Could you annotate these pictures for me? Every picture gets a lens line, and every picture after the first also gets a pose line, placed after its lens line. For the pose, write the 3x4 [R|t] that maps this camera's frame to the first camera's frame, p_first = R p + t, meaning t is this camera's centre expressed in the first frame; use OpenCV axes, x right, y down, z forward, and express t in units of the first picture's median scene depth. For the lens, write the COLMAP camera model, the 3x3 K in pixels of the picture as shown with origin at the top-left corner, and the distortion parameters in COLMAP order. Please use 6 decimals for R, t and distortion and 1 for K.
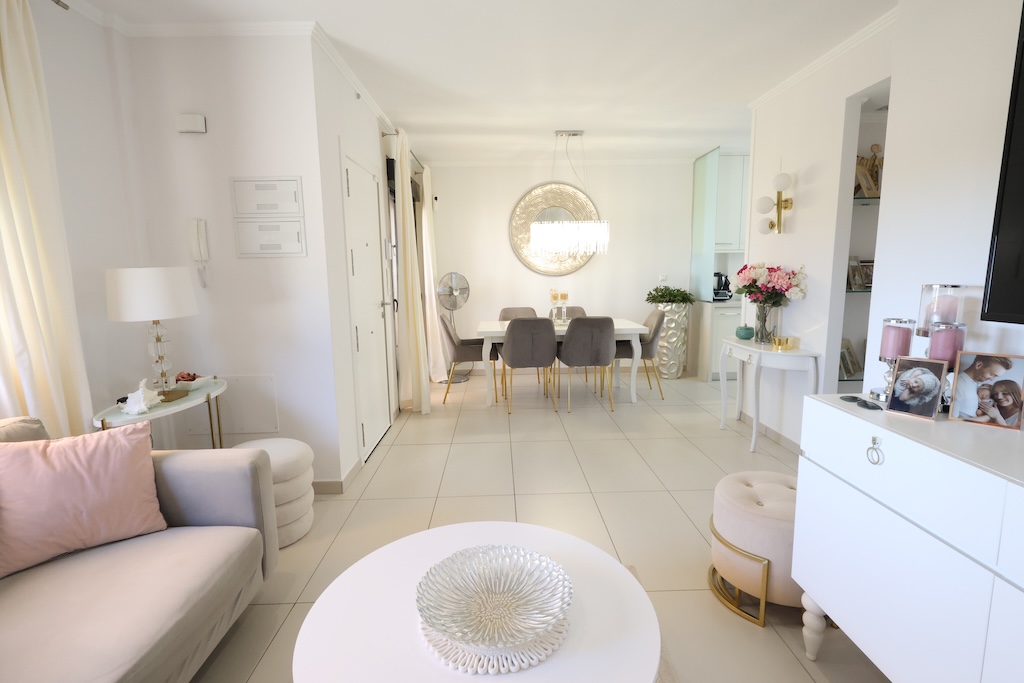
lens RADIAL K [[493.4, 0, 515.0], [0, 493.4, 346.3], [0, 0, 1]] dist [-0.000991, 0.000951]
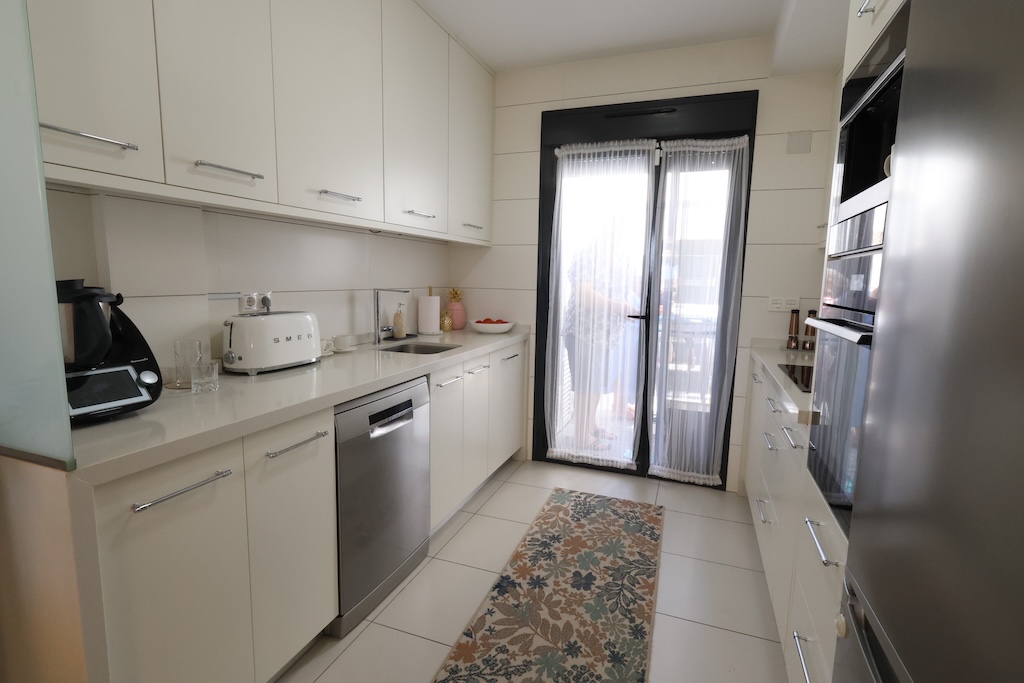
lens RADIAL K [[493.4, 0, 517.8], [0, 493.4, 341.6], [0, 0, 1]] dist [-0.000991, 0.000951]
pose [[0.375889, -0.097677, 0.921502, 0.301386], [0.113759, 0.991771, 0.058723, -0.120005], [-0.919656, 0.082756, 0.383908, 0.779181]]
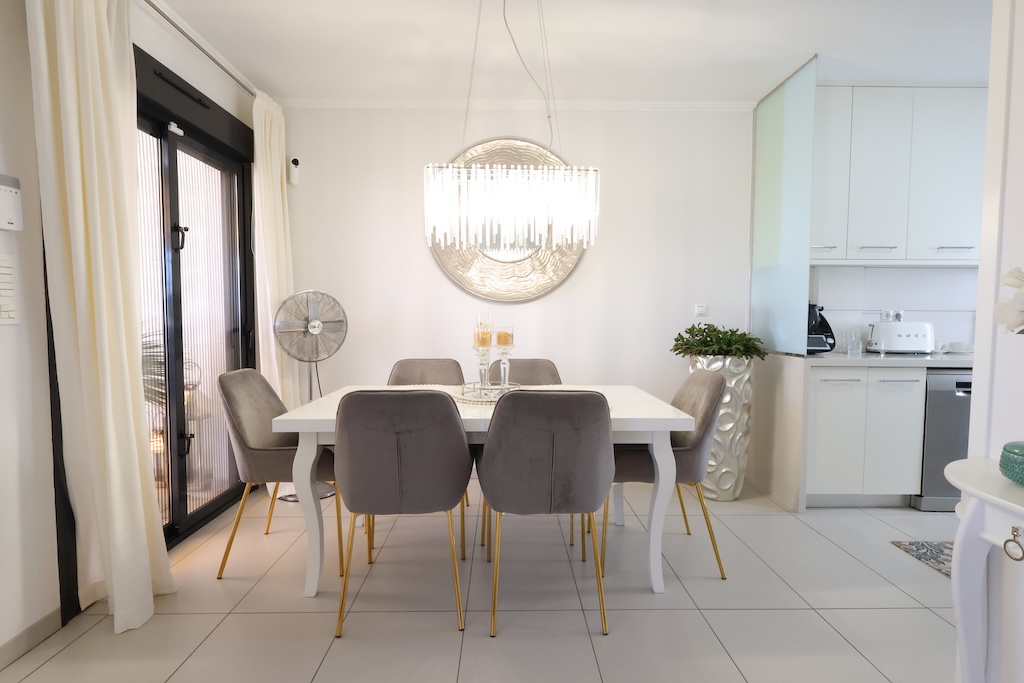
lens RADIAL K [[493.4, 0, 510.9], [0, 493.4, 345.4], [0, 0, 1]] dist [-0.000991, 0.000951]
pose [[0.999664, 0.020076, -0.016384, 0.100957], [-0.021526, 0.995364, -0.093739, -0.045287], [0.014427, 0.094060, 0.995462, 0.476311]]
